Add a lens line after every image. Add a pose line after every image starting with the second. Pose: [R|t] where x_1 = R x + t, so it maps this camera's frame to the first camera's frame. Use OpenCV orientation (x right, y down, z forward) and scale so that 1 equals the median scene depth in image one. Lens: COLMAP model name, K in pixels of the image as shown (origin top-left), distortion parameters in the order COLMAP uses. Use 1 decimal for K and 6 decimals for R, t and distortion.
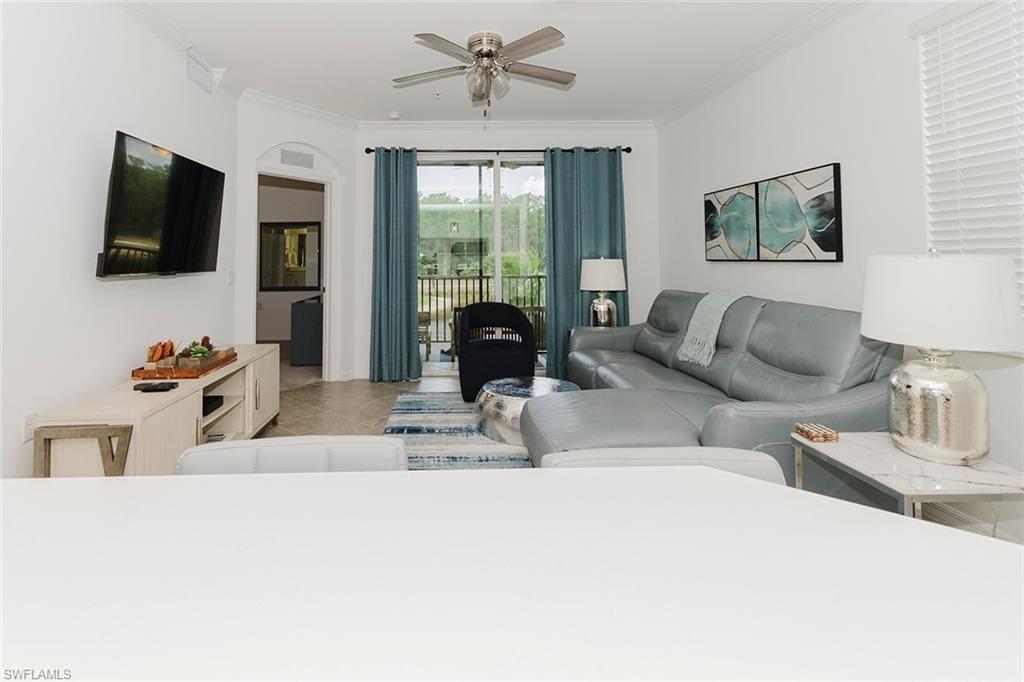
lens RADIAL K [[521.2, 0, 459.7], [0, 521.2, 200.3], [0, 0, 1]] dist [0.002389, -0.000924]
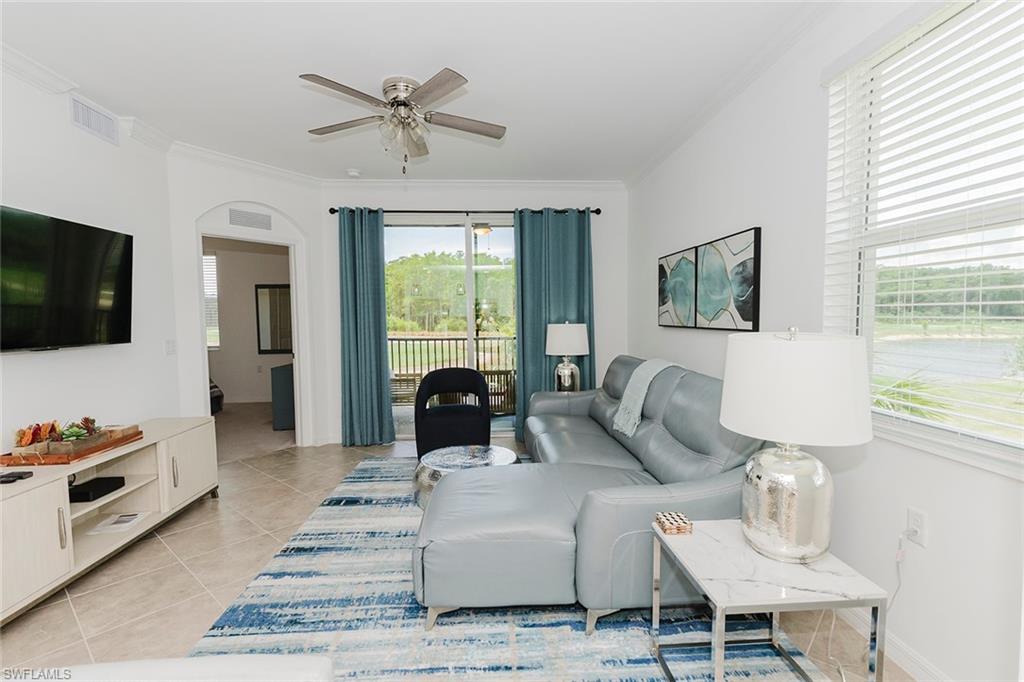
lens RADIAL K [[496.7, 0, 532.5], [0, 496.7, 310.7], [0, 0, 1]] dist [0.000023, 0.000482]
pose [[0.998409, -0.006608, 0.056000, 0.202205], [0.000804, 0.994677, 0.103041, -0.010936], [-0.056383, -0.102832, 0.993099, 0.092831]]
